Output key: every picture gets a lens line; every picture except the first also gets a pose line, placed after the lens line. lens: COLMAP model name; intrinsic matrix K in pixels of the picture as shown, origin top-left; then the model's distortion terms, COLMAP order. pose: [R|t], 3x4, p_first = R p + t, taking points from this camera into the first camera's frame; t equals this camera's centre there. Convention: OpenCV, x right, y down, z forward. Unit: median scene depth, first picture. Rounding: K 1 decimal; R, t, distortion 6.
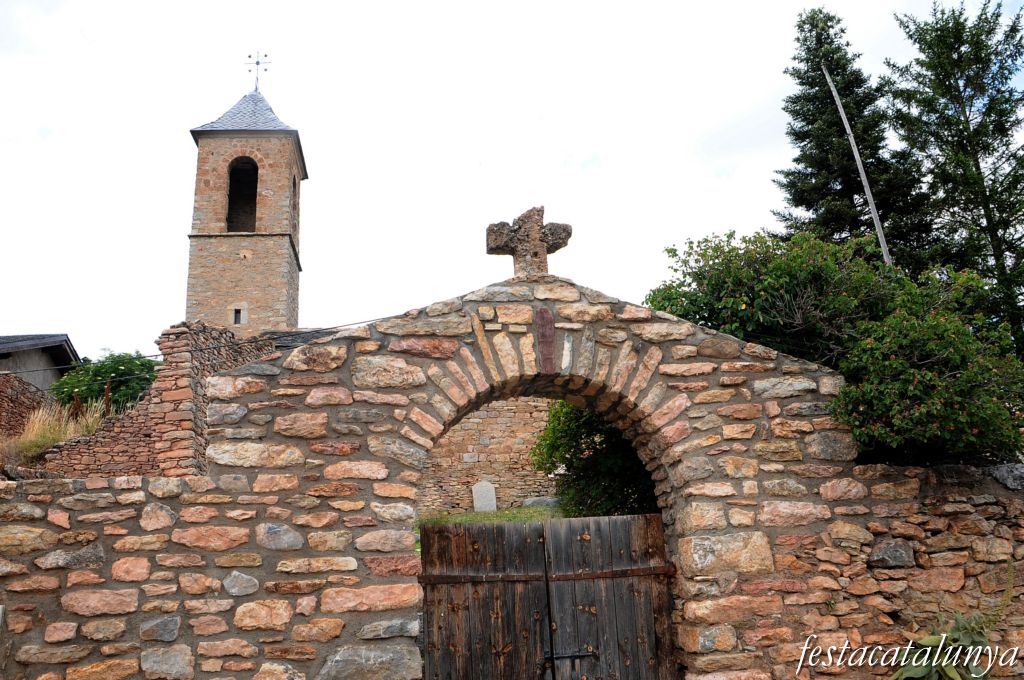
lens RADIAL K [[963.1, 0, 509.4], [0, 963.1, 336.5], [0, 0, 1]] dist [-0.002031, 0.000000]
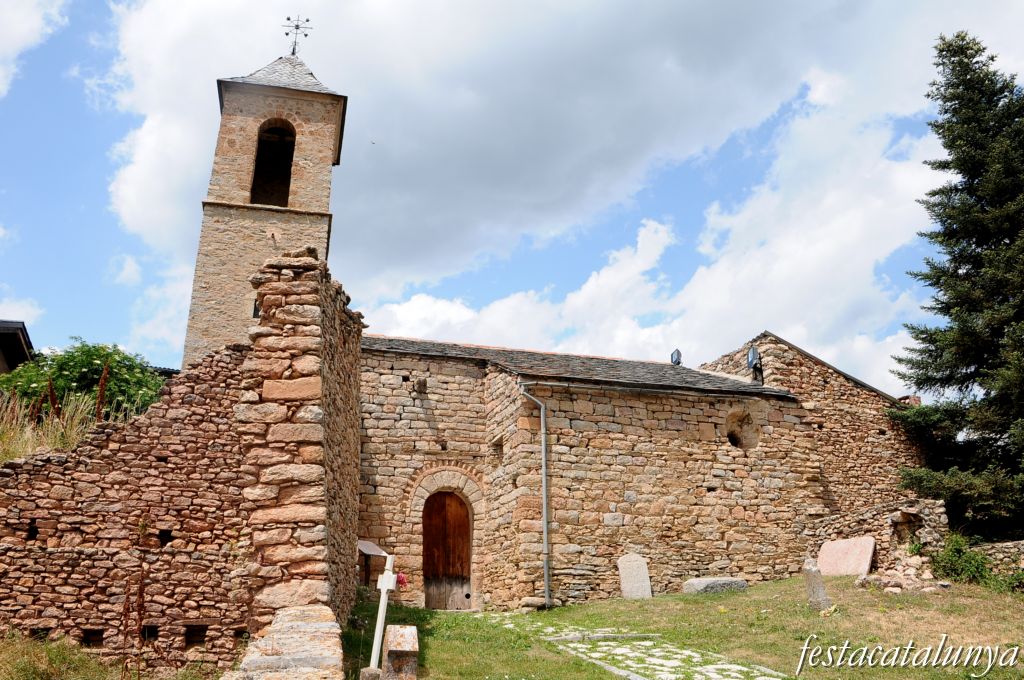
lens RADIAL K [[791.8, 0, 511.5], [0, 791.8, 340.8], [0, 0, 1]] dist [-0.079691, 0.004951]
pose [[0.984886, 0.089281, 0.148417, -0.172309], [-0.080021, 0.994523, -0.067241, 0.031505], [-0.153607, 0.054349, 0.986636, 0.342584]]
